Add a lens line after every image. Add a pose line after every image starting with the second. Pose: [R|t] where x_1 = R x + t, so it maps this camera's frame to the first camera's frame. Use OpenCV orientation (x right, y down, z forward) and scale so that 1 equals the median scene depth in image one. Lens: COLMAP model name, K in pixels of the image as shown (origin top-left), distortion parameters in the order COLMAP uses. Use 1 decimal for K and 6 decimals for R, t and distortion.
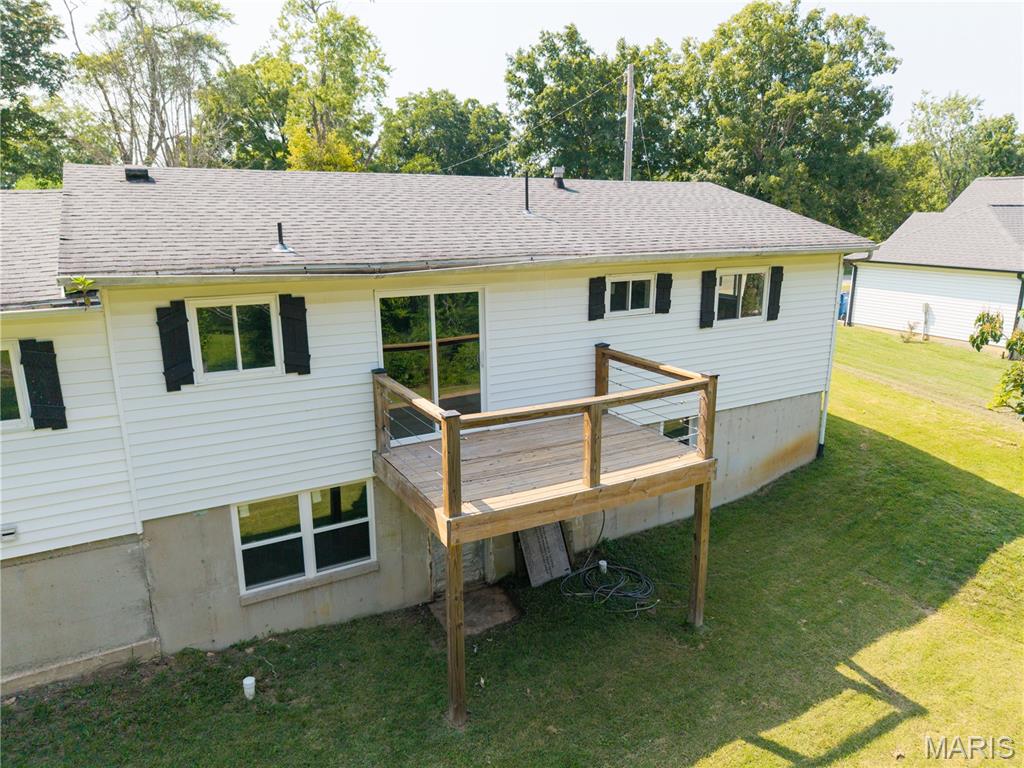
lens RADIAL K [[717.6, 0, 512.0], [0, 717.6, 384.0], [0, 0, 1]] dist [-0.000311, -0.001071]
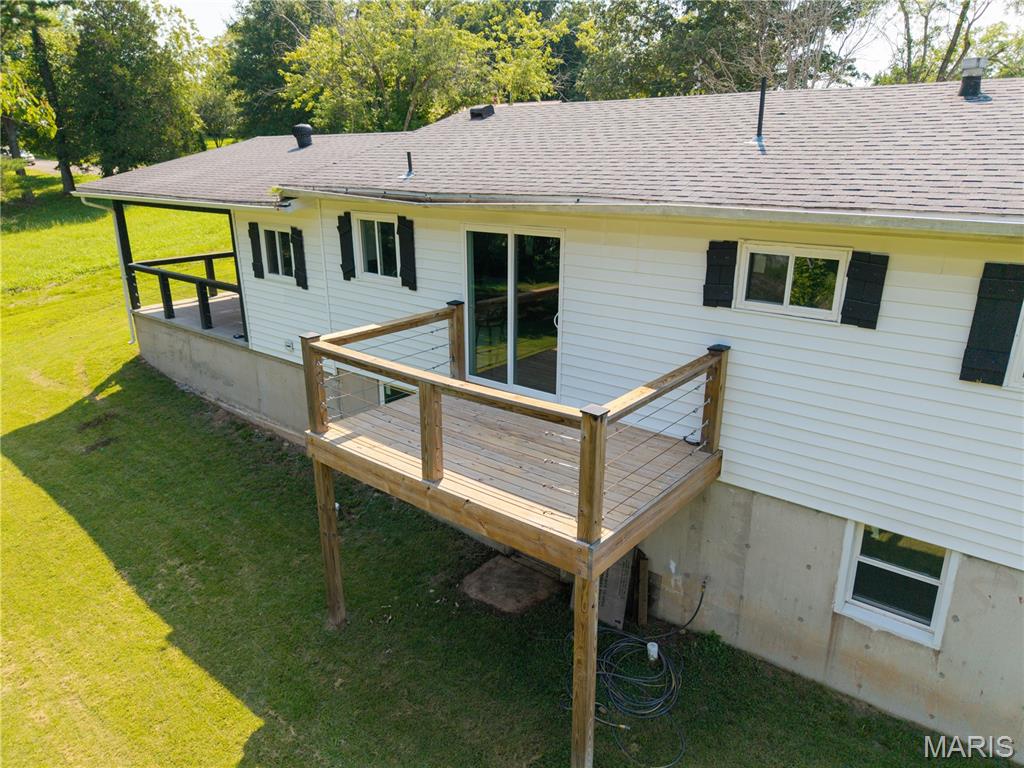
lens RADIAL K [[676.9, 0, 512.0], [0, 676.9, 384.0], [0, 0, 1]] dist [0.004854, -0.001787]
pose [[0.367642, 0.293033, -0.882593, 0.680211], [-0.225529, 0.948821, 0.221078, -0.129888], [0.902206, 0.117773, 0.414914, 0.646824]]
